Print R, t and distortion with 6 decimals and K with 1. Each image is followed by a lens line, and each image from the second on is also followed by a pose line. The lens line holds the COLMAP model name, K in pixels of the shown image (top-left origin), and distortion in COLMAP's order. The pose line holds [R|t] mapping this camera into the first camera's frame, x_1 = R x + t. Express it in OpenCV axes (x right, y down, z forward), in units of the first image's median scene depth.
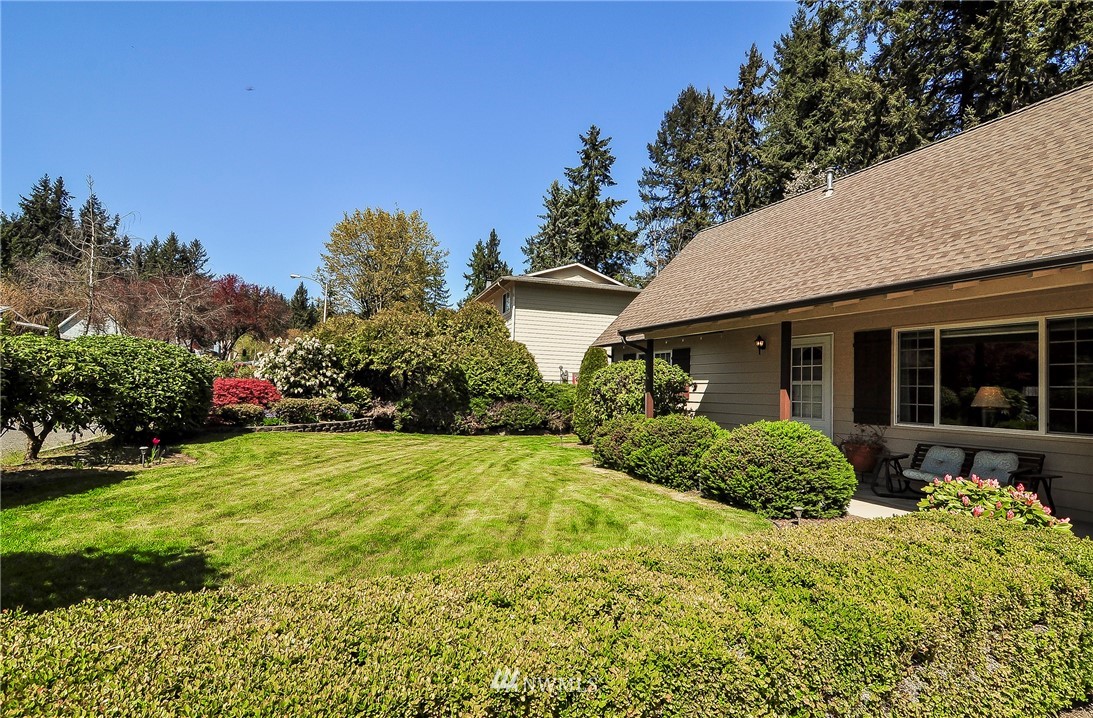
lens RADIAL K [[521.6, 0, 545.4], [0, 521.6, 375.8], [0, 0, 1]] dist [0.001301, -0.004777]
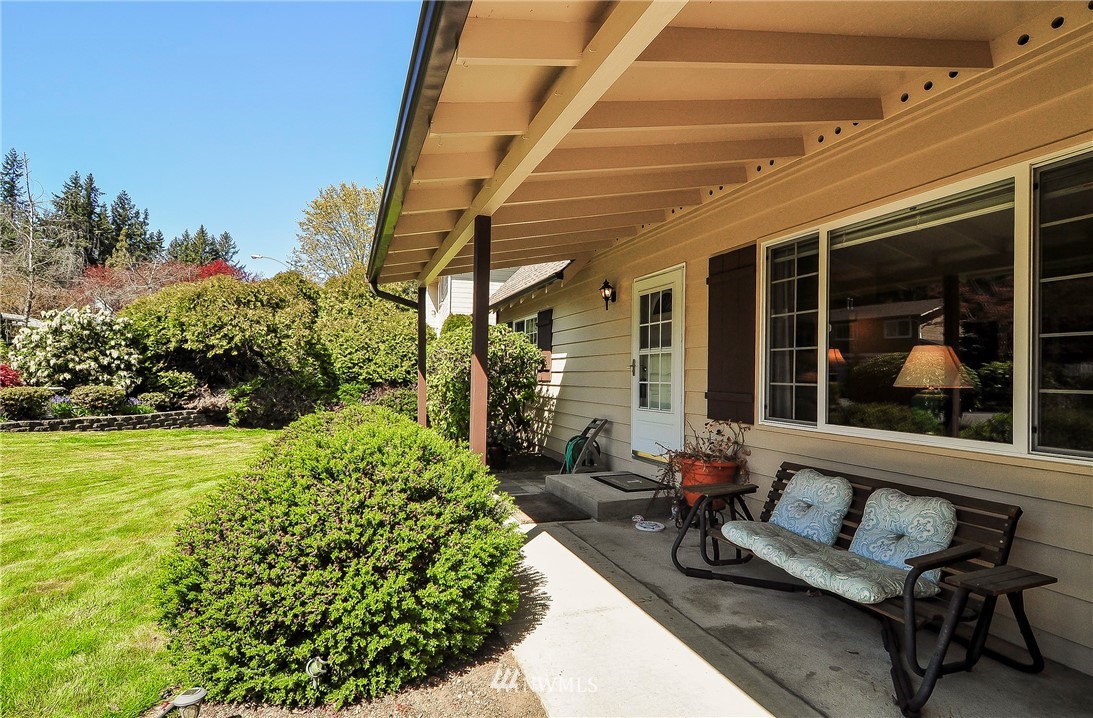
lens RADIAL K [[521.6, 0, 550.3], [0, 521.6, 366.2], [0, 0, 1]] dist [0.001301, -0.004777]
pose [[0.998097, -0.013763, -0.060104, 0.275111], [0.014260, 0.999868, 0.007846, 0.016210], [0.059988, -0.008688, 0.998161, 0.257967]]
